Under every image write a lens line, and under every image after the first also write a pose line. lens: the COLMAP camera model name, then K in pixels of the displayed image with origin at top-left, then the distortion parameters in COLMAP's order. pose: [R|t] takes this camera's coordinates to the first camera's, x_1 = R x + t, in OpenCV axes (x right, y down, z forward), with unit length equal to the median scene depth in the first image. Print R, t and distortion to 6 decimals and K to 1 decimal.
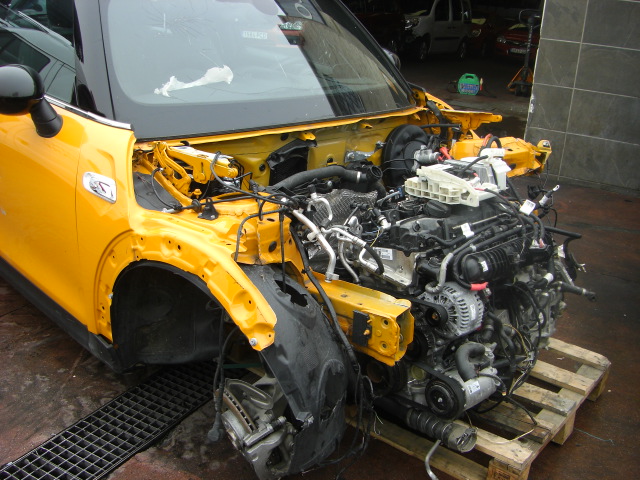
lens RADIAL K [[725.7, 0, 304.0], [0, 725.7, 250.0], [0, 0, 1]] dist [-0.205601, 0.215849]
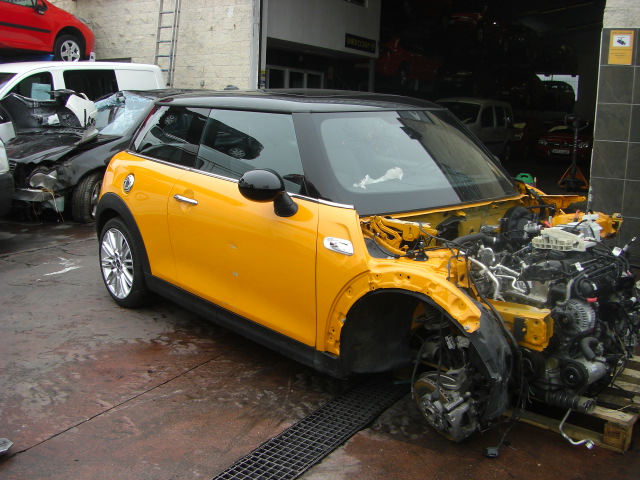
lens RADIAL K [[725.7, 0, 304.0], [0, 725.7, 250.0], [0, 0, 1]] dist [-0.205601, 0.215849]
pose [[0.998099, -0.030400, -0.053613, -0.267831], [0.022107, 0.988589, -0.149006, 0.143703], [0.057531, 0.147538, 0.987382, -0.511240]]
